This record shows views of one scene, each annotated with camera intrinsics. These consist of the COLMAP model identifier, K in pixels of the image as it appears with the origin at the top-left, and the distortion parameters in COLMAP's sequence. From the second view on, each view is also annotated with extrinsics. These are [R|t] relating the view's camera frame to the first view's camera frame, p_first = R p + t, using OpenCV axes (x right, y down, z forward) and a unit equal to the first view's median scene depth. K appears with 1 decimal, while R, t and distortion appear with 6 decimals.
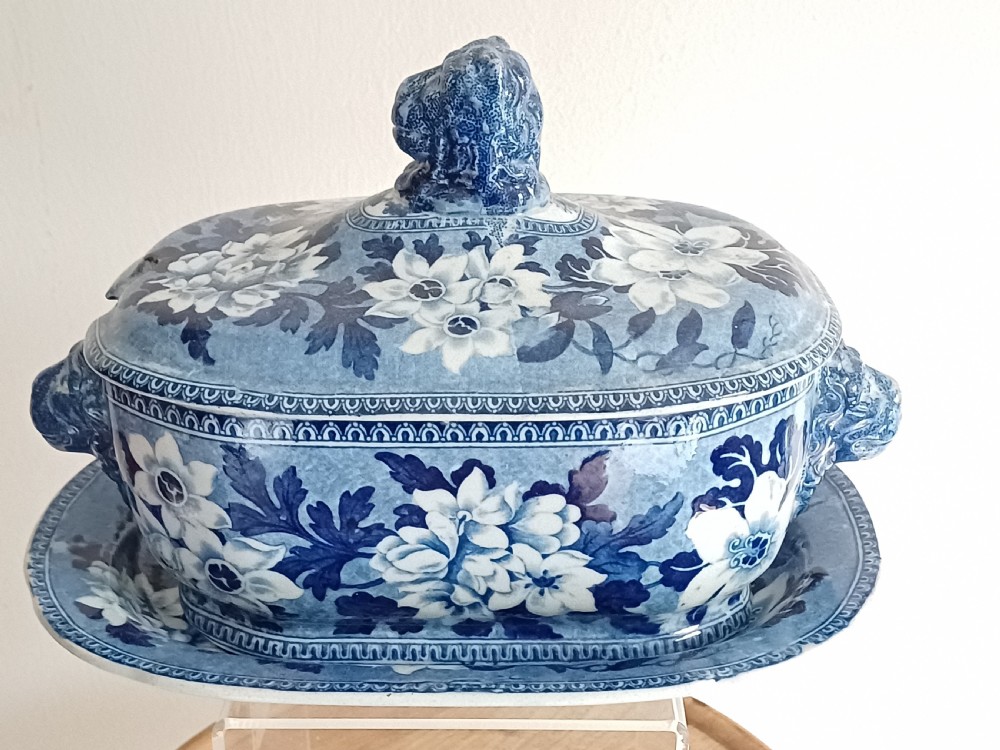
lens RADIAL K [[1482.2, 0, 507.0], [0, 1482.2, 390.3], [0, 0, 1]] dist [0.111497, 0.000000]
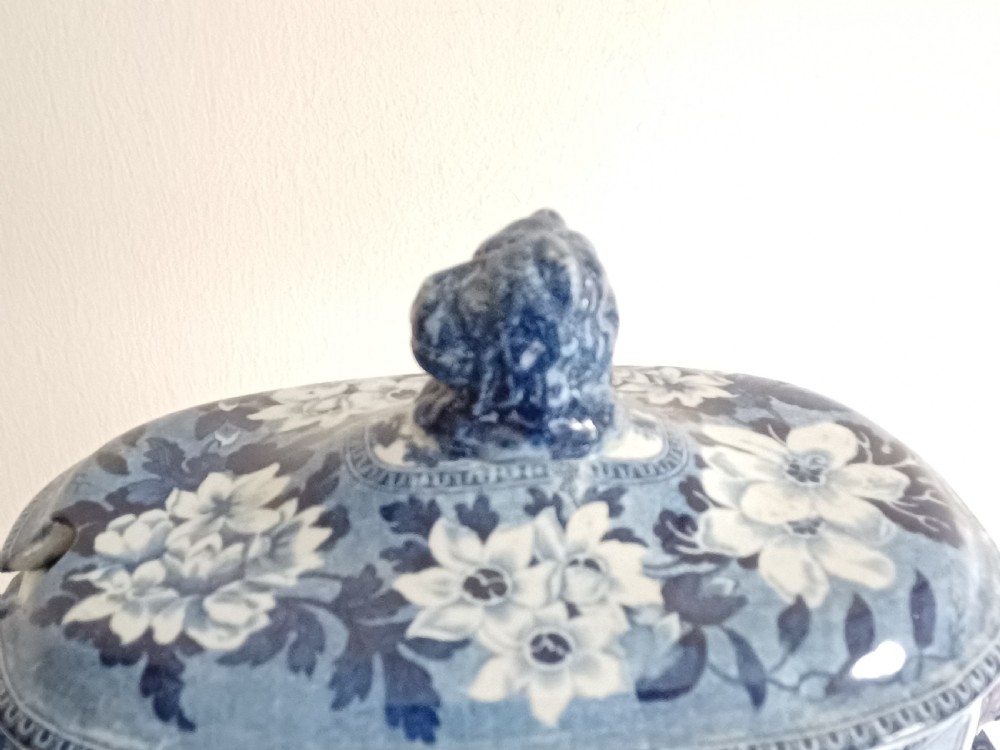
lens RADIAL K [[1482.2, 0, 486.5], [0, 1482.2, 381.2], [0, 0, 1]] dist [0.111497, 0.000000]
pose [[0.990697, -0.053643, 0.125068, -0.135913], [0.047281, 0.997459, 0.053294, -0.200653], [-0.127609, -0.046885, 0.990716, 0.295430]]
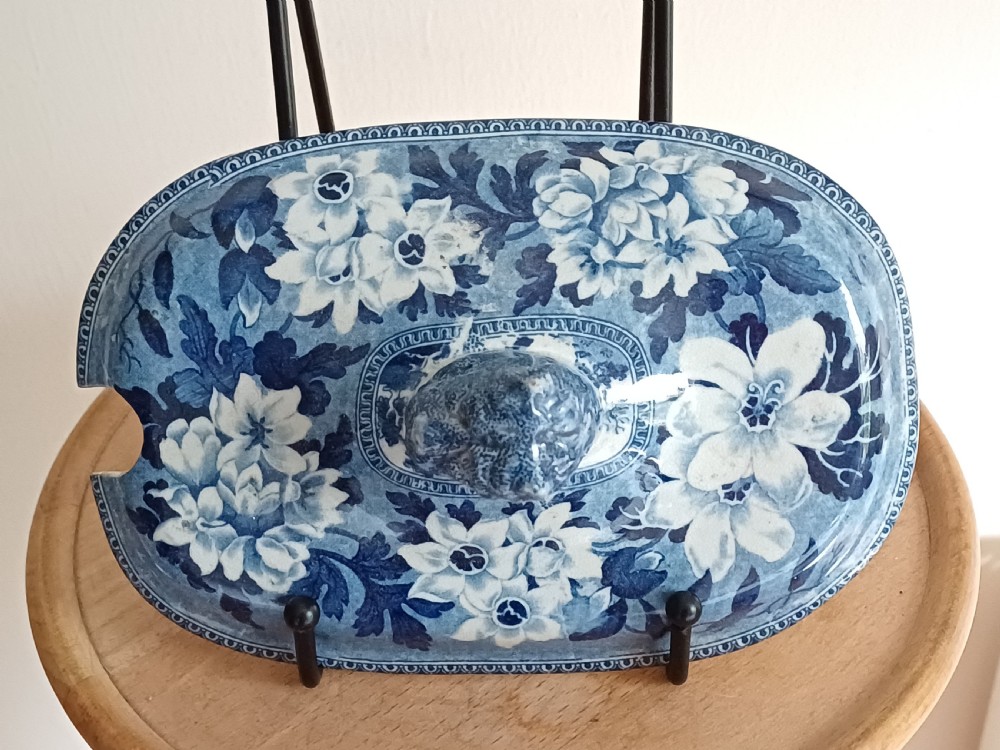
lens RADIAL K [[1482.2, 0, 486.2], [0, 1482.2, 376.5], [0, 0, 1]] dist [0.111497, 0.000000]
pose [[0.997805, -0.062740, -0.021209, -0.015660], [0.041638, 0.345264, 0.937581, -0.968526], [-0.051501, -0.936406, 0.347119, 0.774206]]
